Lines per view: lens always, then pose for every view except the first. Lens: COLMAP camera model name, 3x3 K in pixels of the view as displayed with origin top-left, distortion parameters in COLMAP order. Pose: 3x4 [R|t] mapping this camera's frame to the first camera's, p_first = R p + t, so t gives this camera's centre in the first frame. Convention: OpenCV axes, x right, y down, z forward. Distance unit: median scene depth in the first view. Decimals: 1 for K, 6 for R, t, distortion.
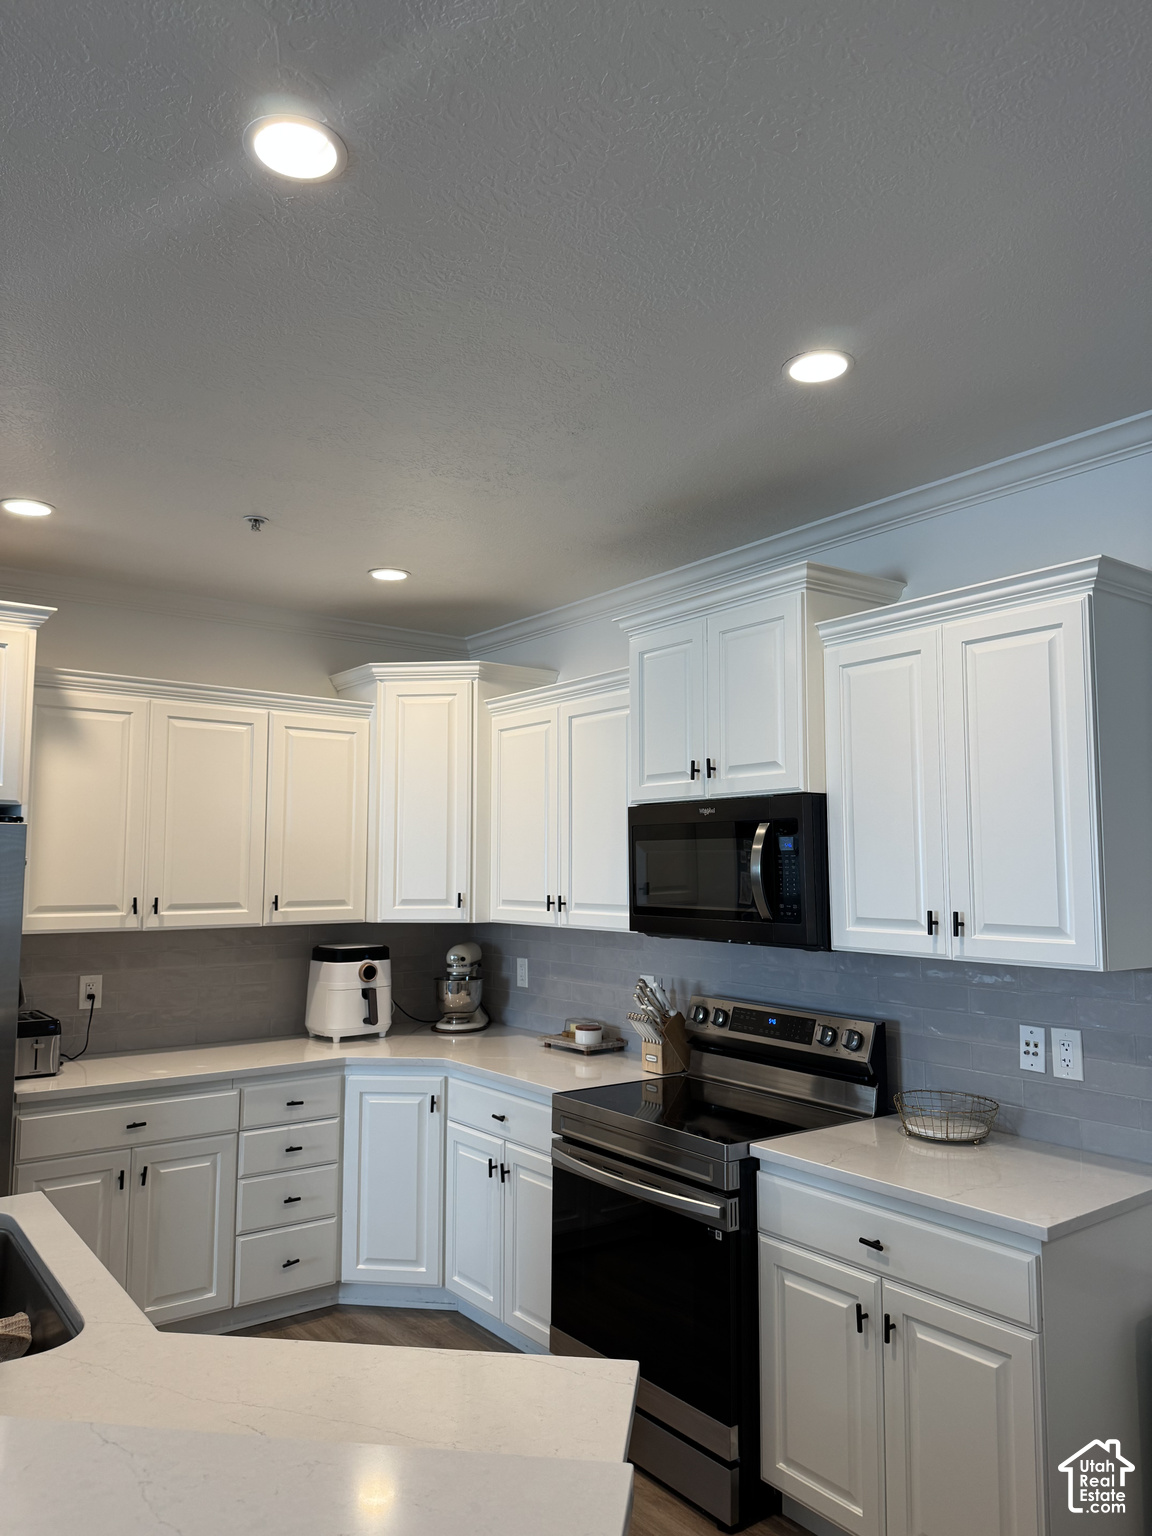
lens RADIAL K [[1077.7, 0, 570.5], [0, 1077.7, 770.4], [0, 0, 1]] dist [0.088662, -0.113470]
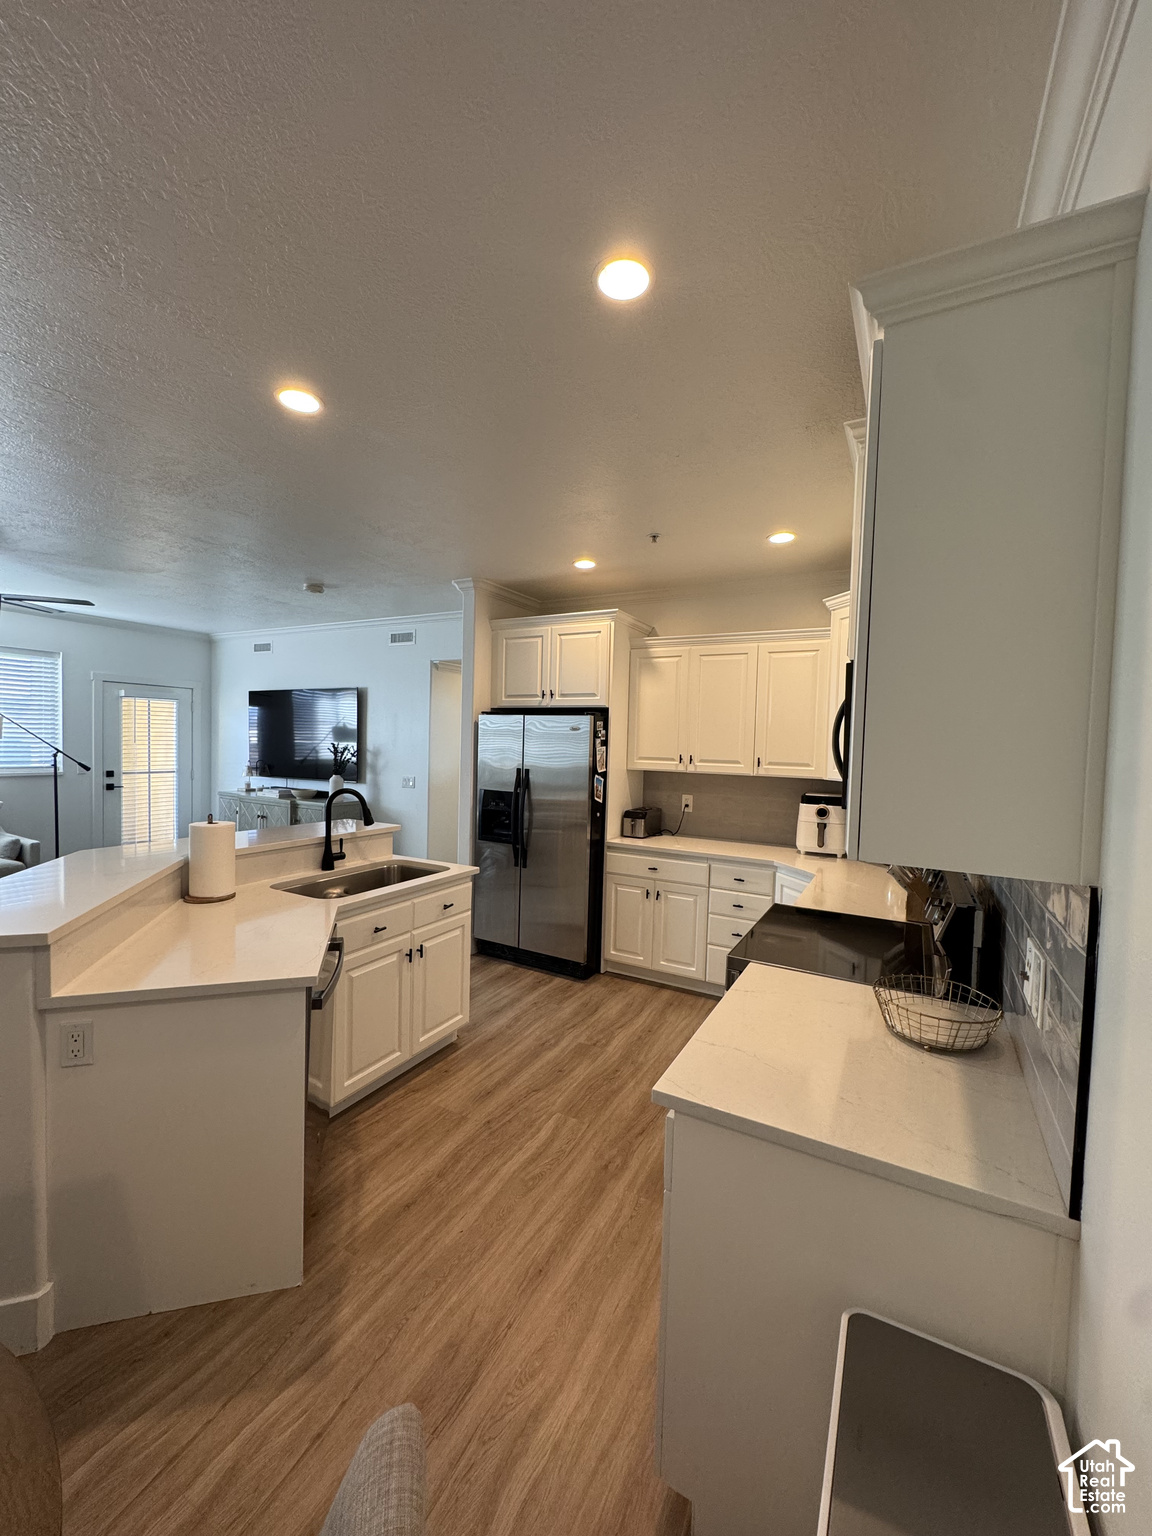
lens RADIAL K [[612.8, 0, 577.4], [0, 612.8, 763.1], [0, 0, 1]] dist [-0.003007, 0.001108]
pose [[0.411966, 0.041782, -0.910241, 0.581446], [0.057435, 0.995771, 0.071703, 0.053371], [0.909387, -0.081819, 0.407824, 0.480535]]
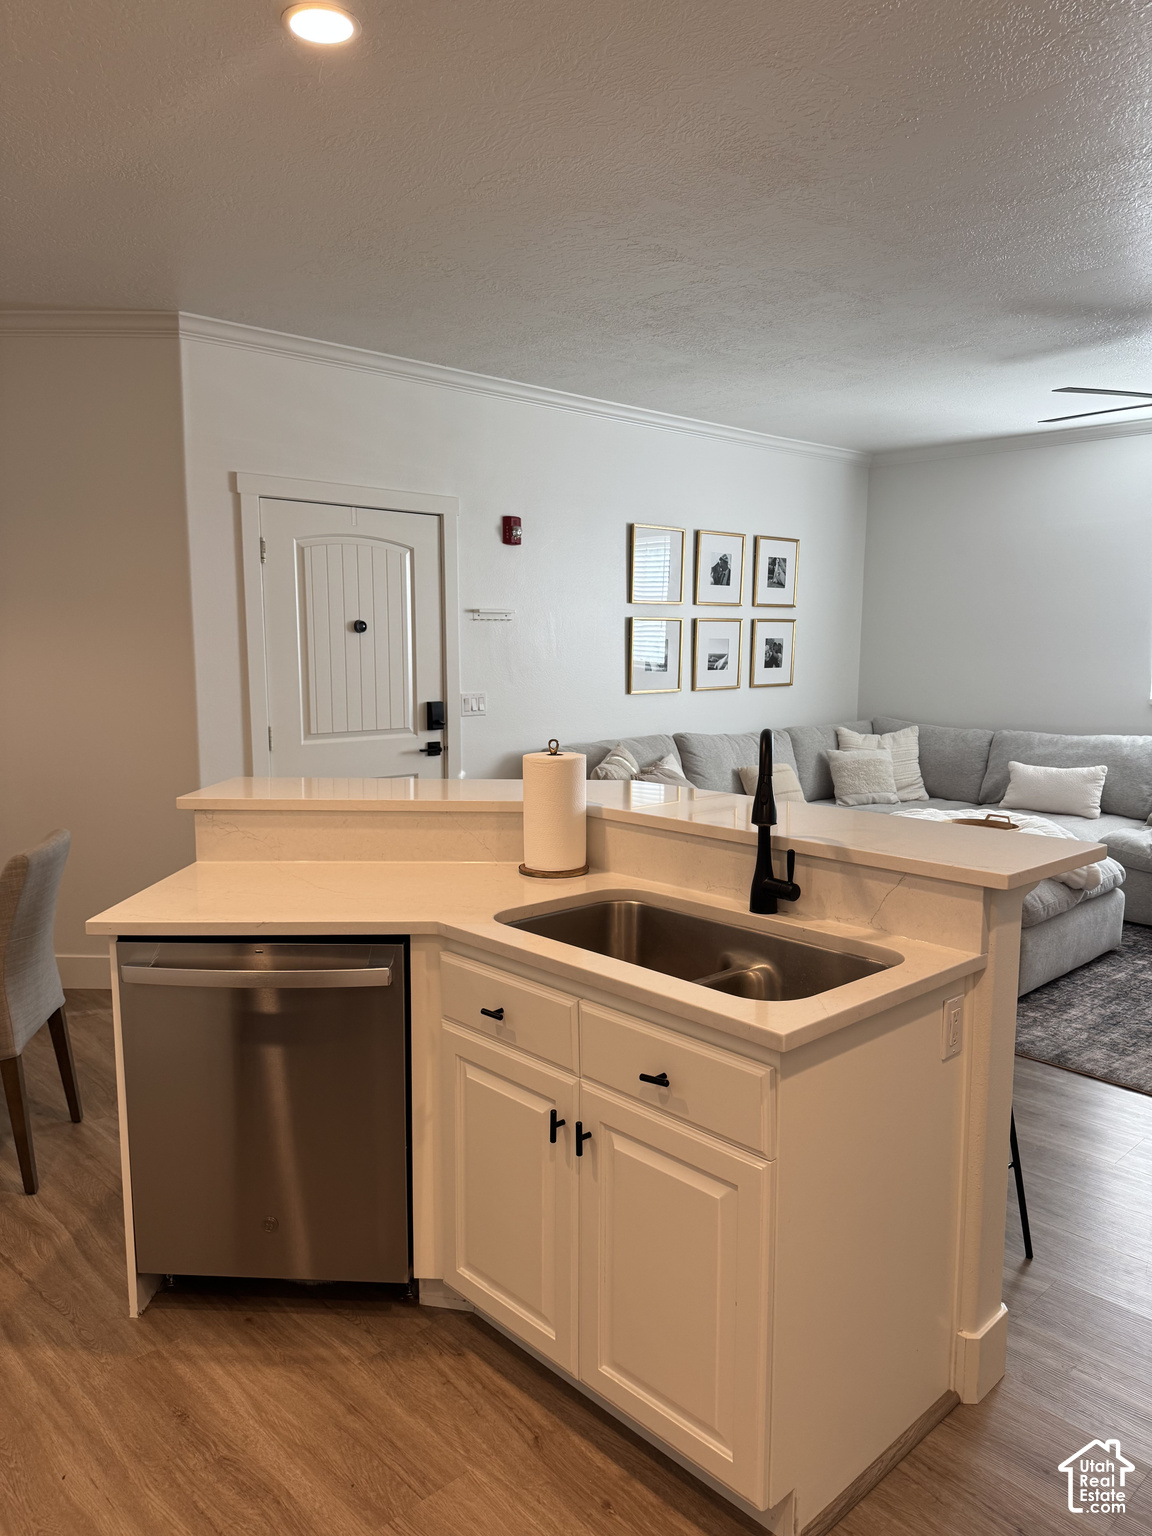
lens RADIAL K [[1077.7, 0, 580.8], [0, 1077.7, 790.6], [0, 0, 1]] dist [0.088662, -0.113470]
pose [[-0.994028, 0.010186, -0.108652, -0.207247], [0.004960, 0.998822, 0.048265, 0.143693], [0.109015, 0.047438, -0.992908, 1.186496]]
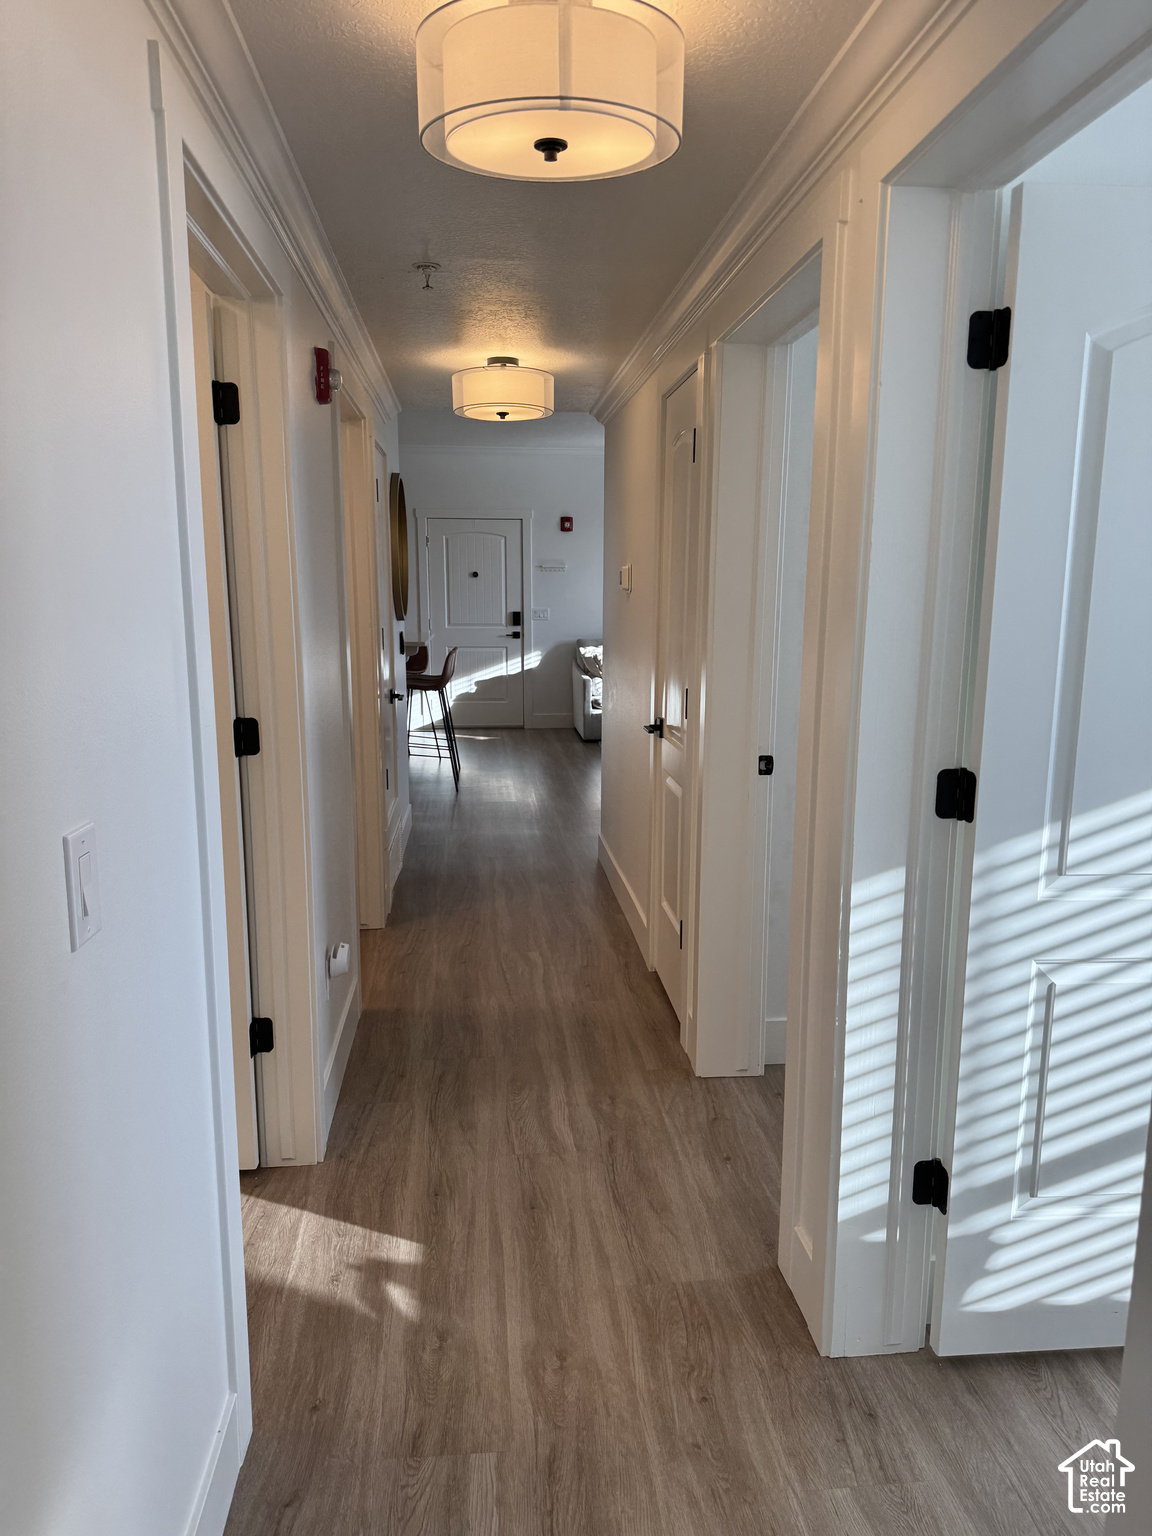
lens RADIAL K [[1077.7, 0, 581.3], [0, 1077.7, 785.9], [0, 0, 1]] dist [0.088662, -0.113470]
pose [[-0.856963, -0.103412, 0.504896, -0.623967], [-0.054905, 0.992406, 0.110072, 0.165812], [-0.512445, 0.066607, -0.856133, 1.439389]]
